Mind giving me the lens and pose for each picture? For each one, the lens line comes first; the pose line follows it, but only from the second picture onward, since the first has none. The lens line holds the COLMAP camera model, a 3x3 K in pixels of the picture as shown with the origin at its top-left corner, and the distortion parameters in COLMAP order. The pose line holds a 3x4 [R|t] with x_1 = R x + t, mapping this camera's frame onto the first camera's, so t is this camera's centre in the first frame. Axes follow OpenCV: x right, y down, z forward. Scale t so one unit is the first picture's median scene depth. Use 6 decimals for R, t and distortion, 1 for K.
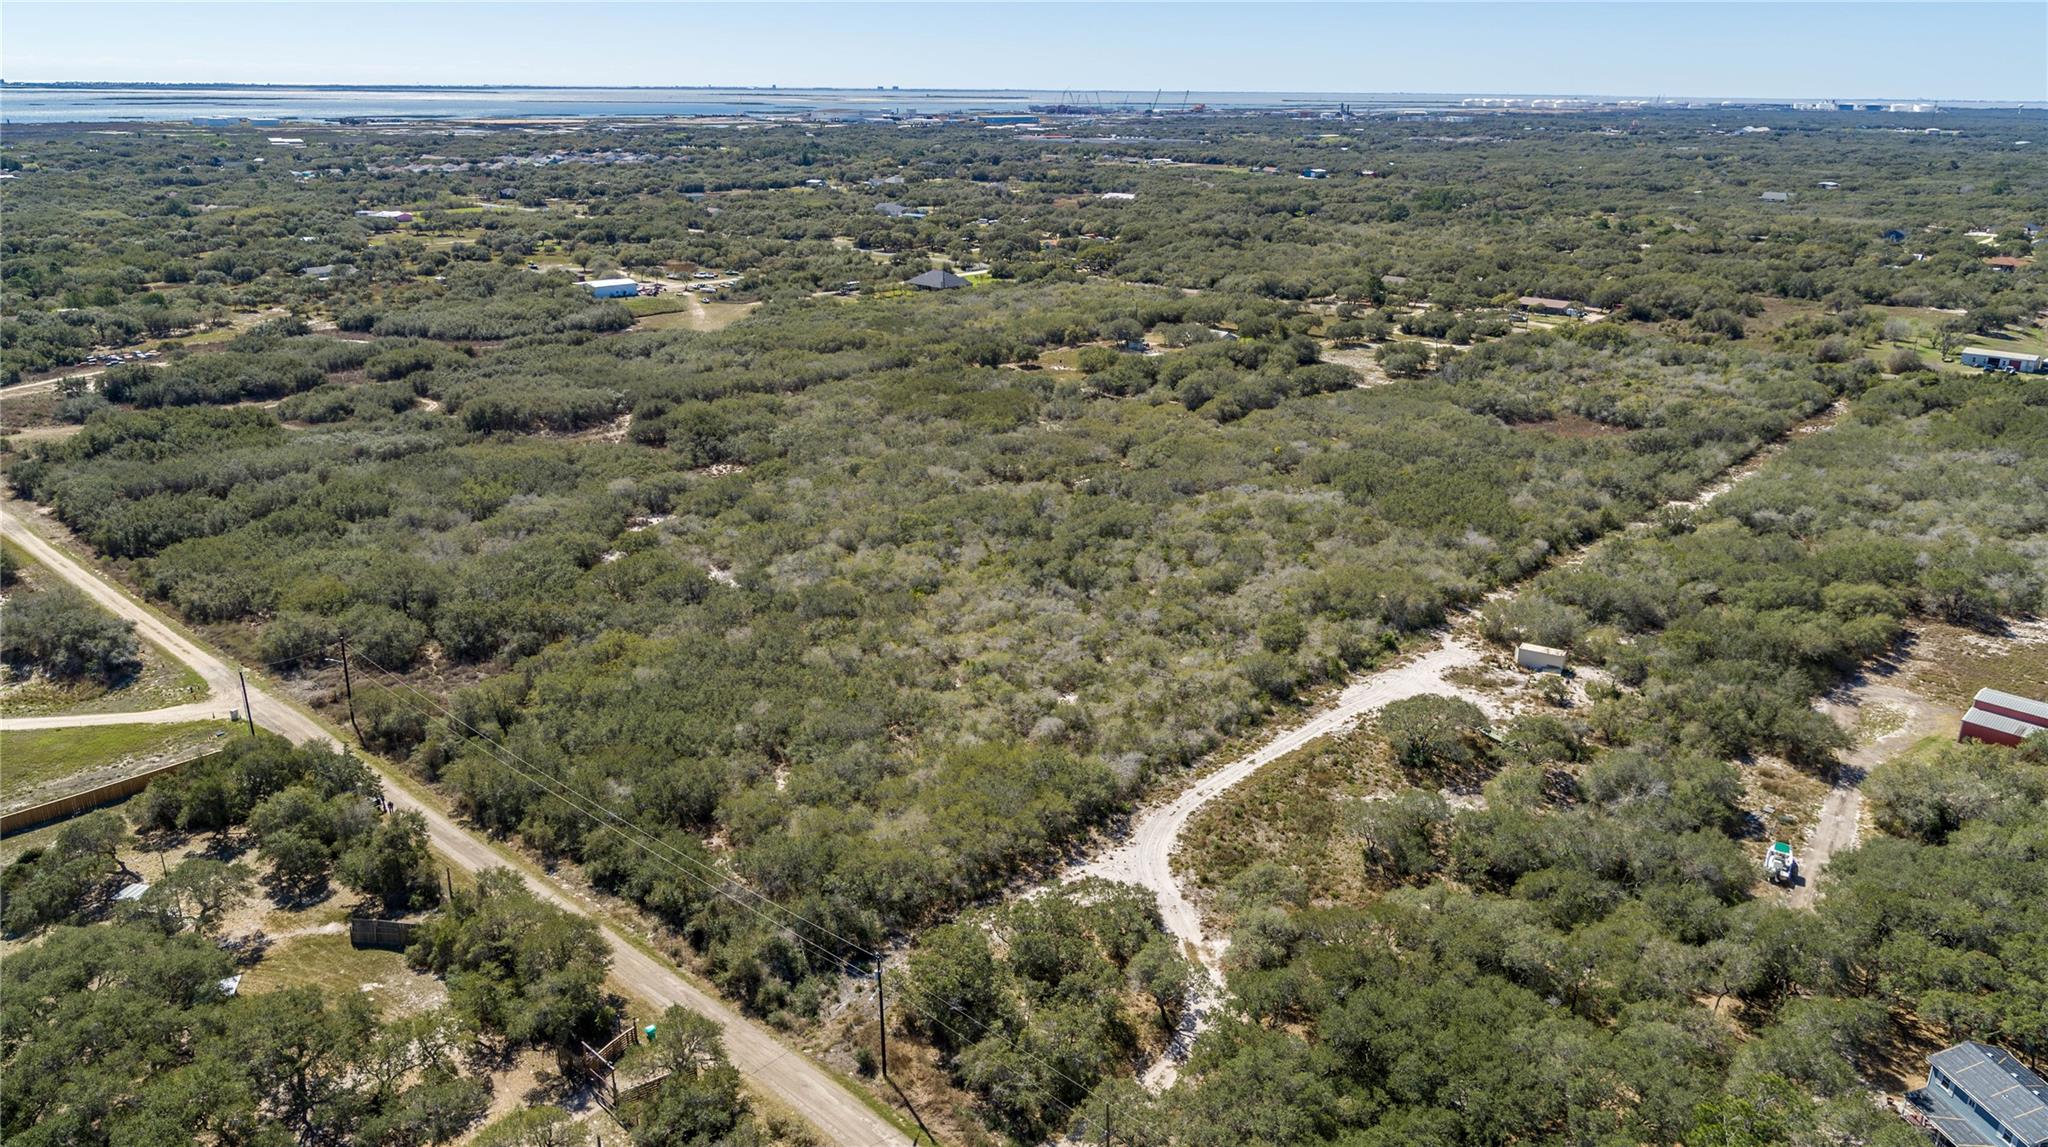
lens RADIAL K [[1386.3, 0, 1024.0], [0, 1386.3, 573.5], [0, 0, 1]] dist [-0.003154, 0.001017]
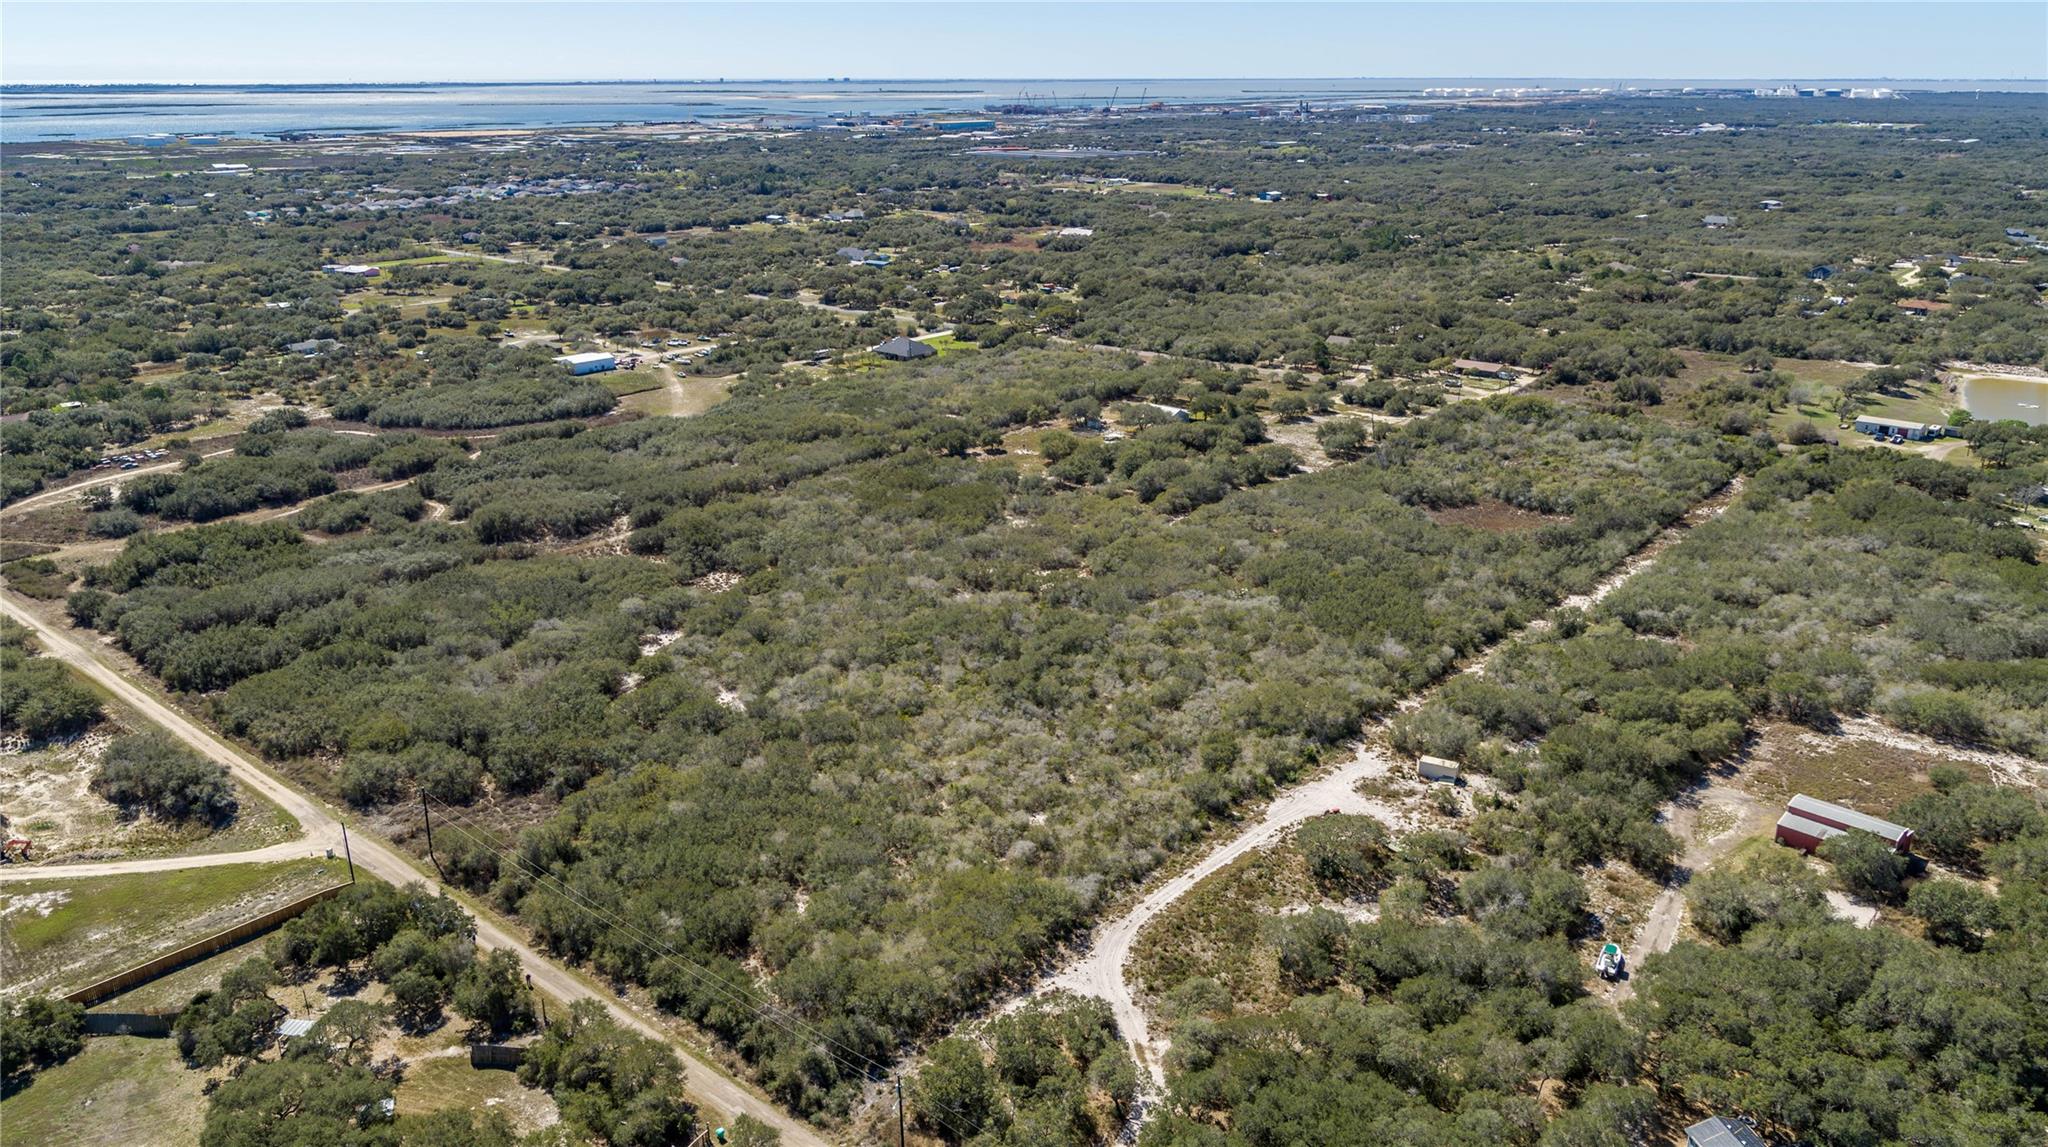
lens RADIAL K [[1442.2, 0, 1024.0], [0, 1442.2, 573.5], [0, 0, 1]] dist [-0.001162, -0.002989]
pose [[0.999490, -0.019646, 0.025192, -0.005785], [0.019399, 0.999762, 0.010029, -0.108686], [-0.025383, -0.009535, 0.999632, -0.188480]]
